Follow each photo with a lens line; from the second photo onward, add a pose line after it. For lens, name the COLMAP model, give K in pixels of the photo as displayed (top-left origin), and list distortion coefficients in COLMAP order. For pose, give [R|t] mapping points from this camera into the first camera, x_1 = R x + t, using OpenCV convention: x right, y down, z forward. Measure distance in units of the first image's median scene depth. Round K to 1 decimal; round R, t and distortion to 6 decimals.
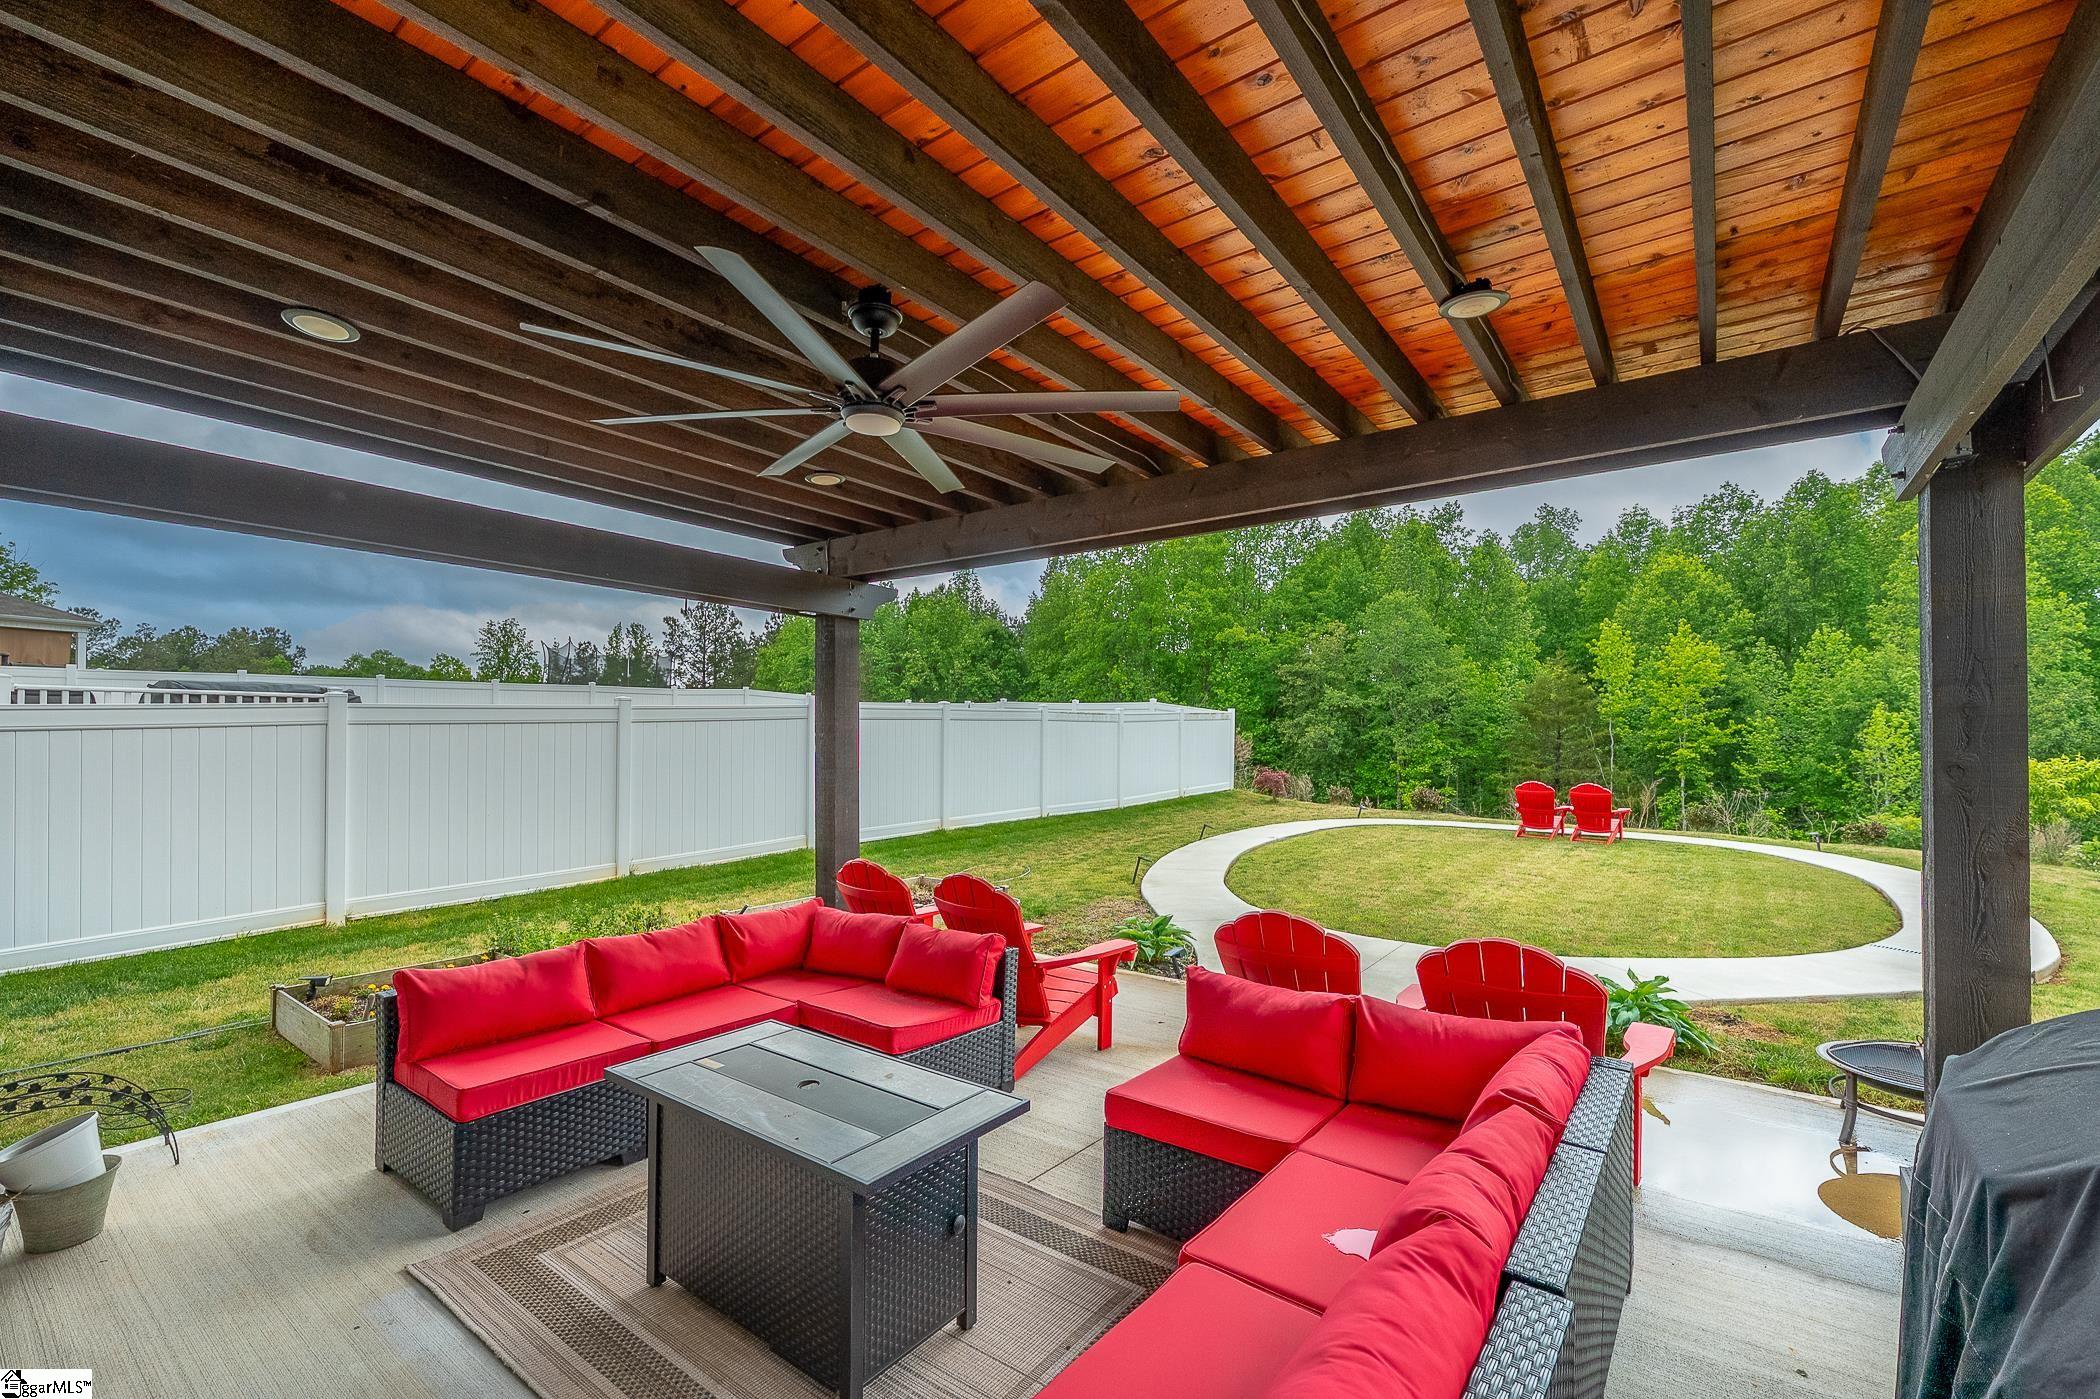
lens RADIAL K [[863.8, 0, 1072.6], [0, 863.8, 728.0], [0, 0, 1]] dist [-0.003262, 0.000285]
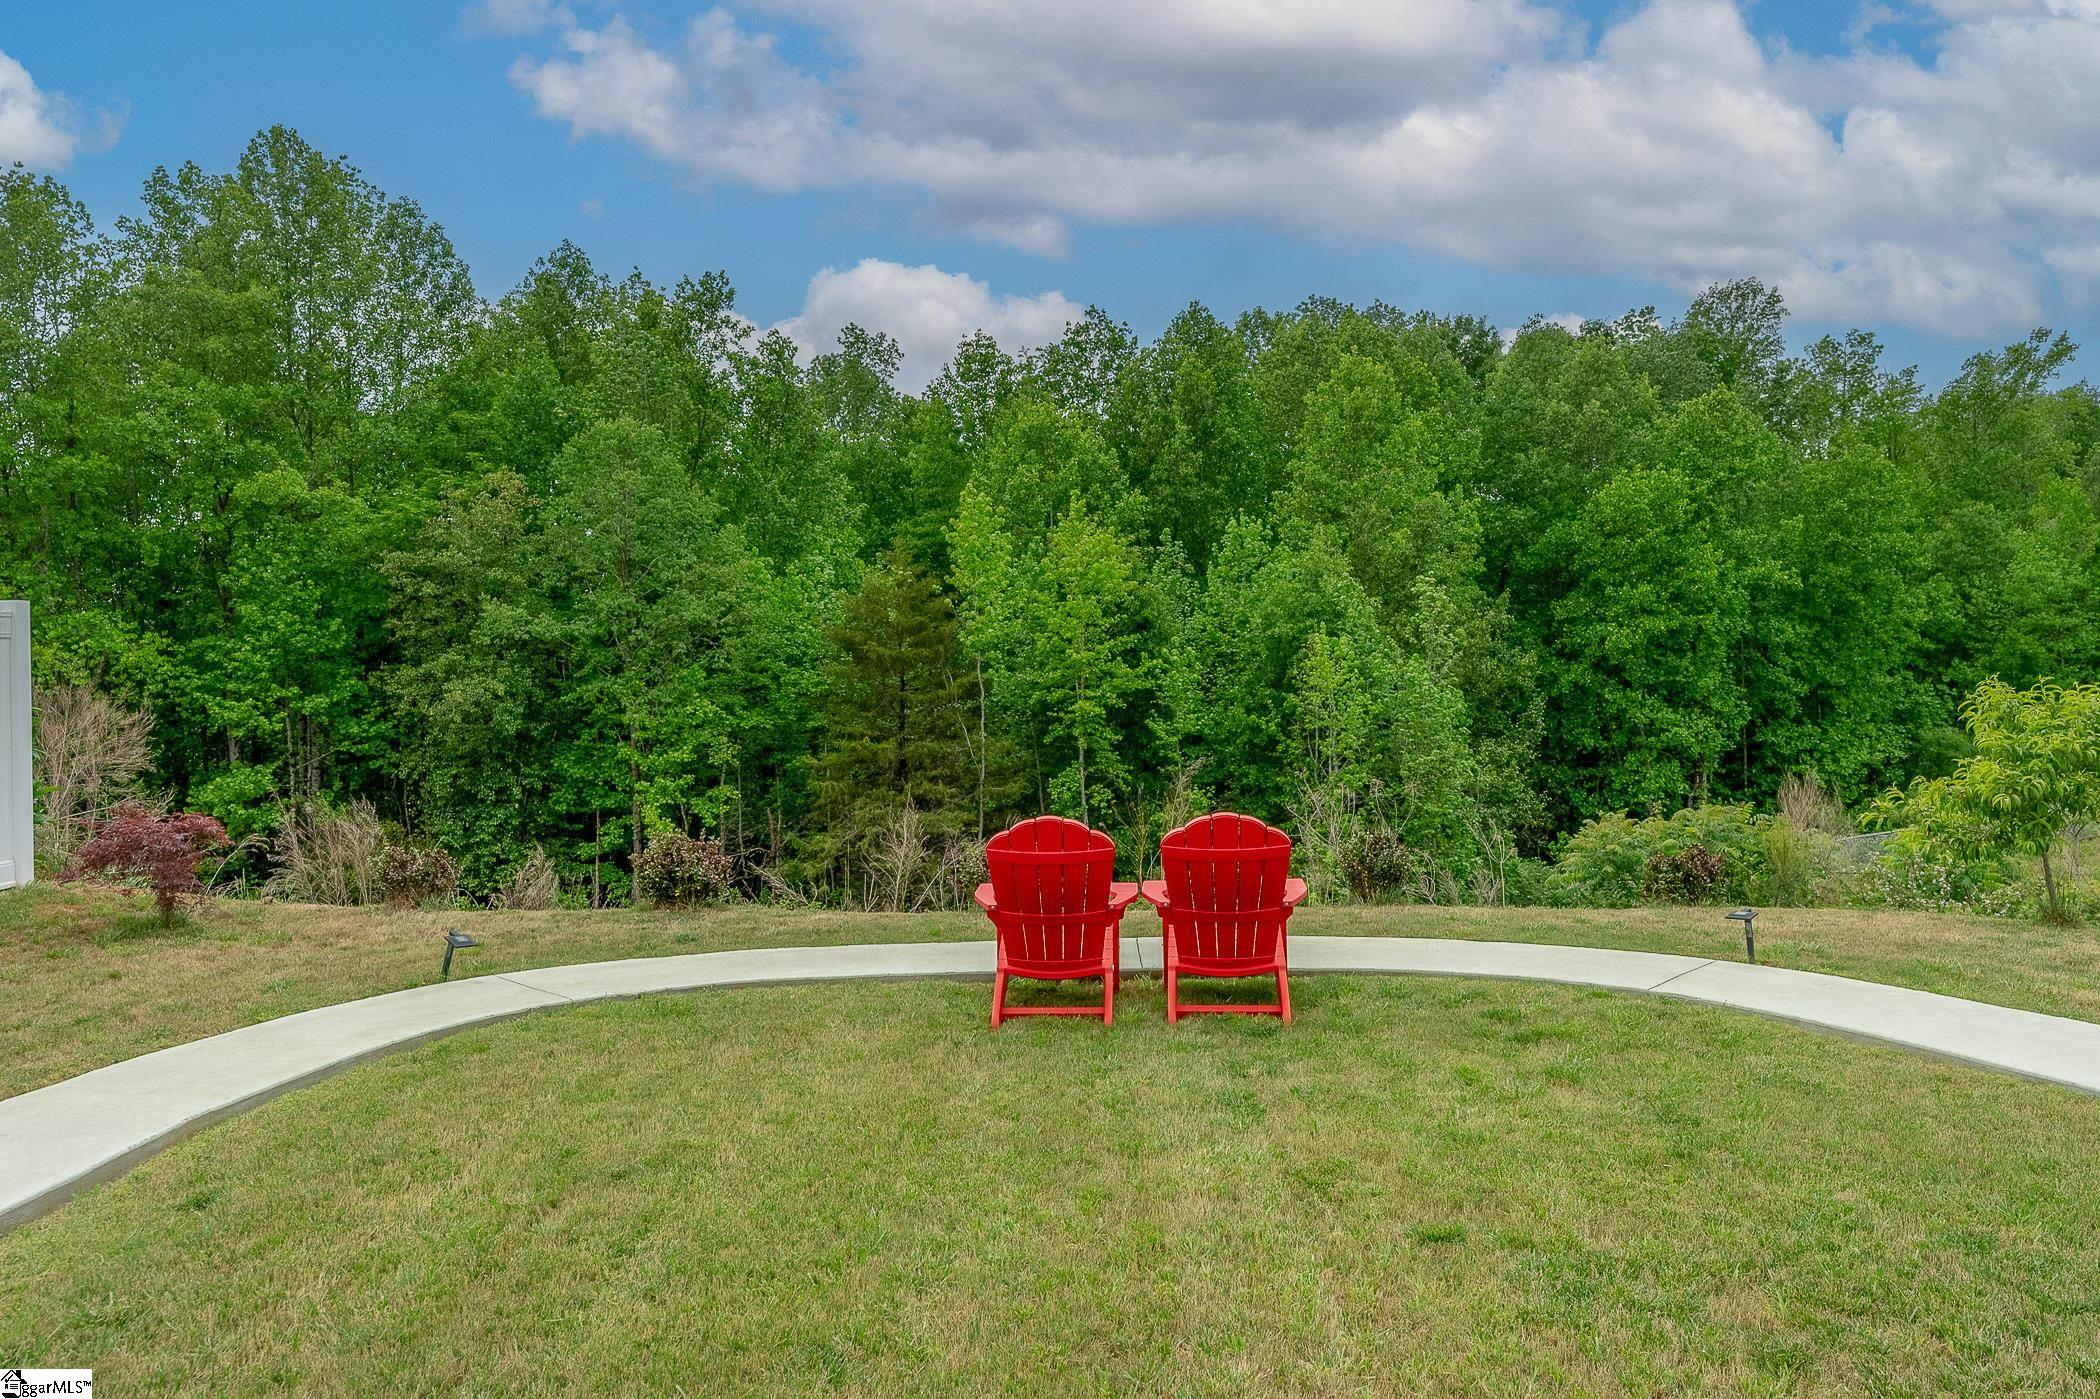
lens RADIAL K [[1481.7, 0, 1062.0], [0, 1481.7, 693.0], [0, 0, 1]] dist [0.012333, -0.001818]
pose [[0.802462, -0.028592, 0.596018, 0.050324], [0.025666, 0.999581, 0.013395, 0.003267], [-0.596151, 0.004549, 0.802860, 0.122002]]
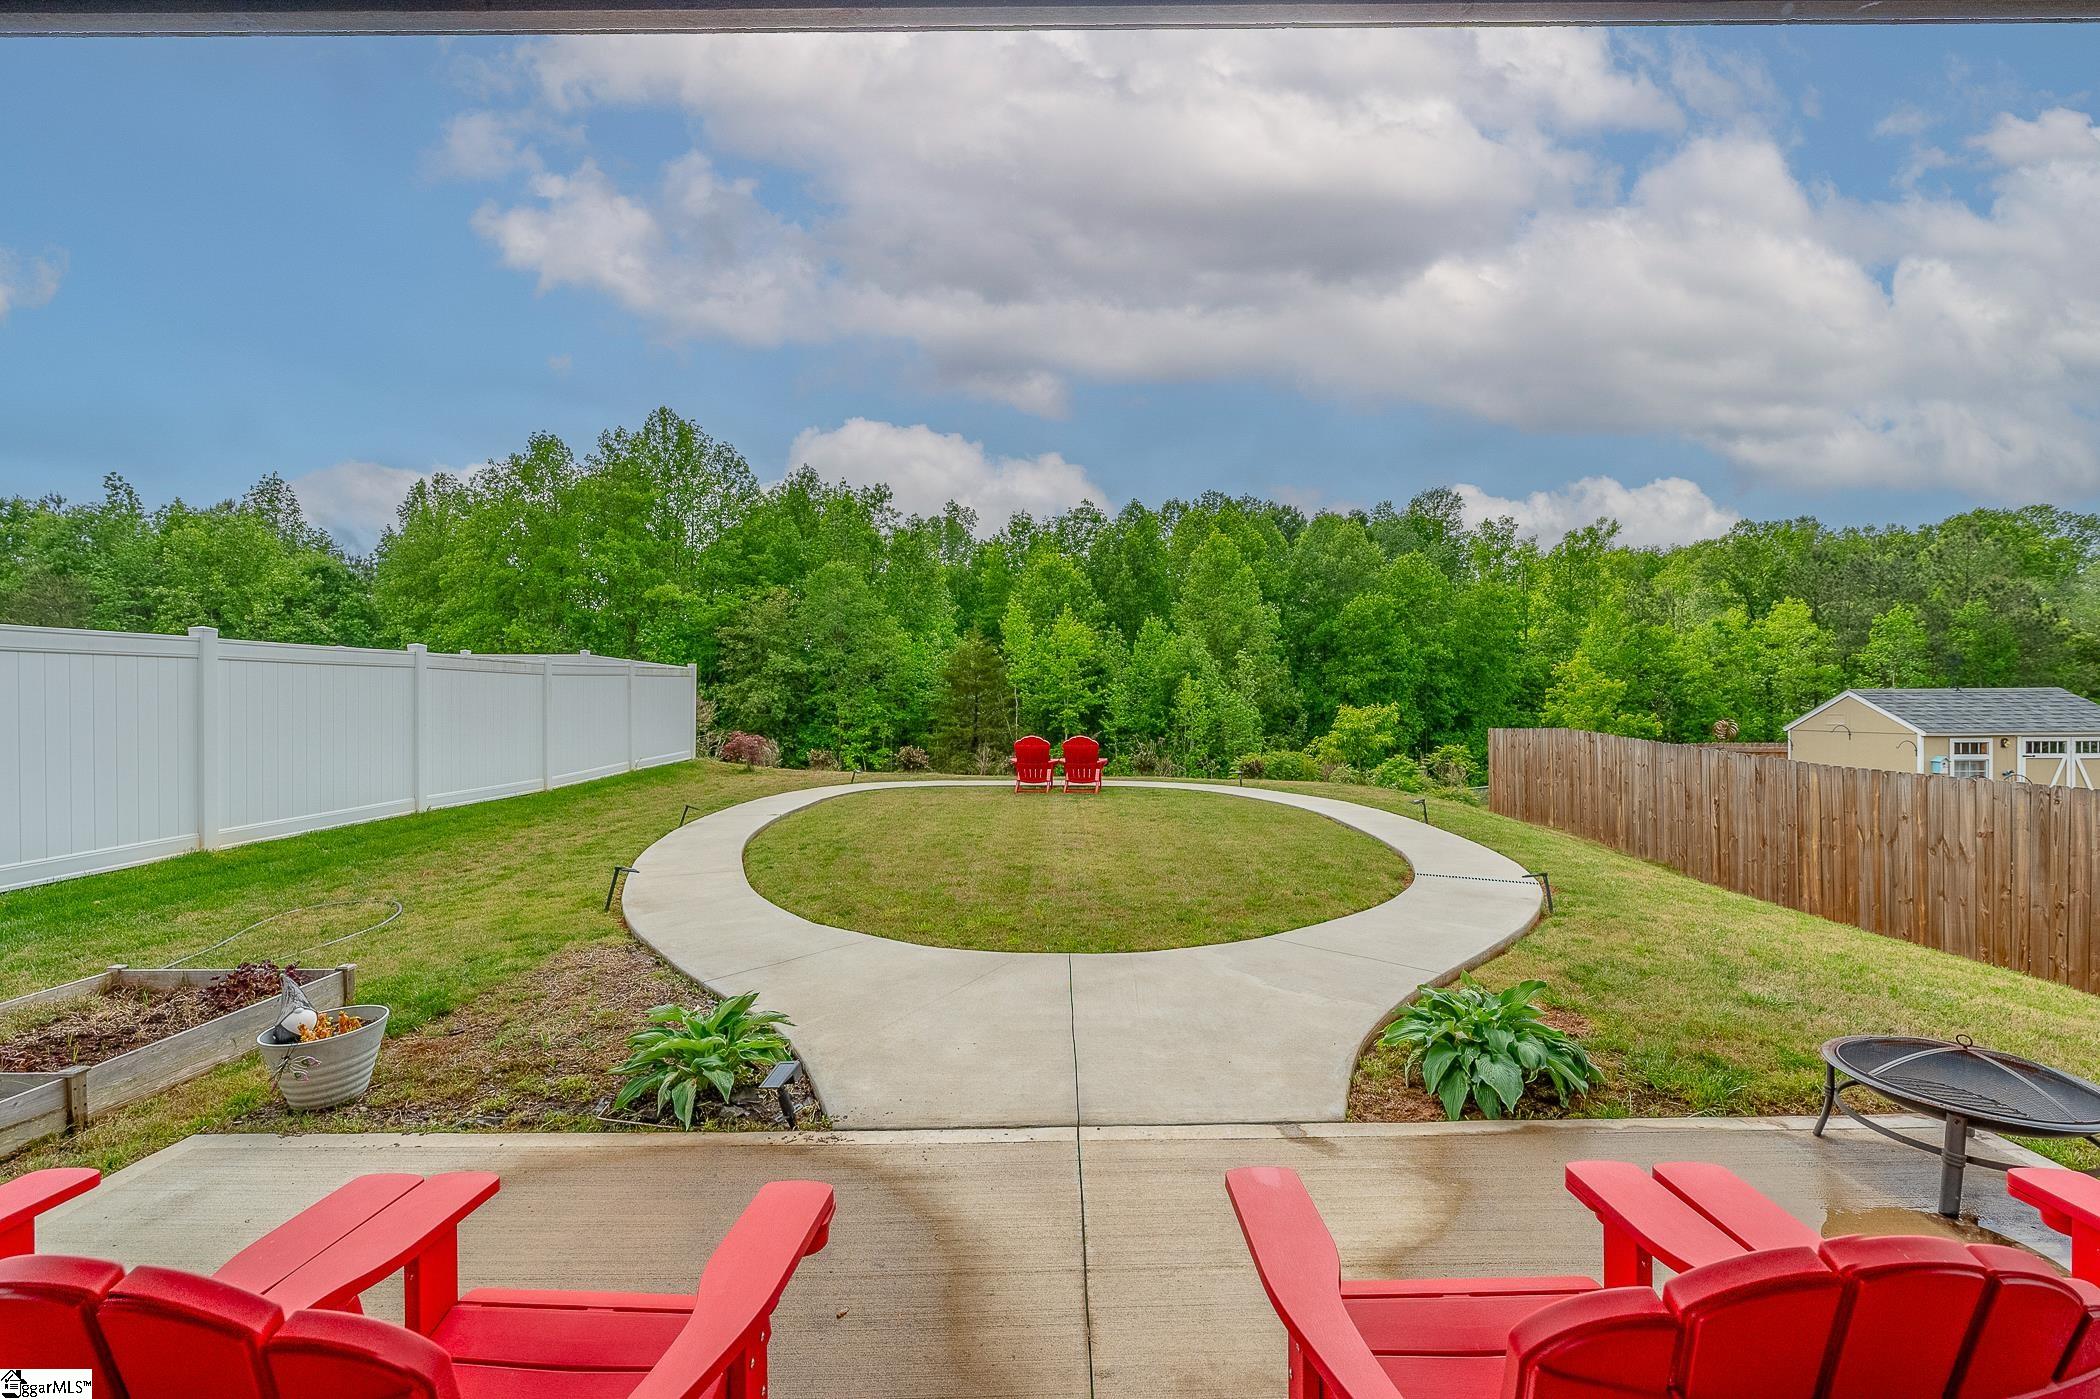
lens RADIAL K [[837.5, 0, 1046.3], [0, 837.5, 704.7], [0, 0, 1]] dist [0.002970, -0.001392]
pose [[0.814521, -0.009330, 0.580059, -0.003066], [0.003083, 0.999926, 0.011754, 0.002794], [-0.580126, -0.007786, 0.814490, 0.039390]]
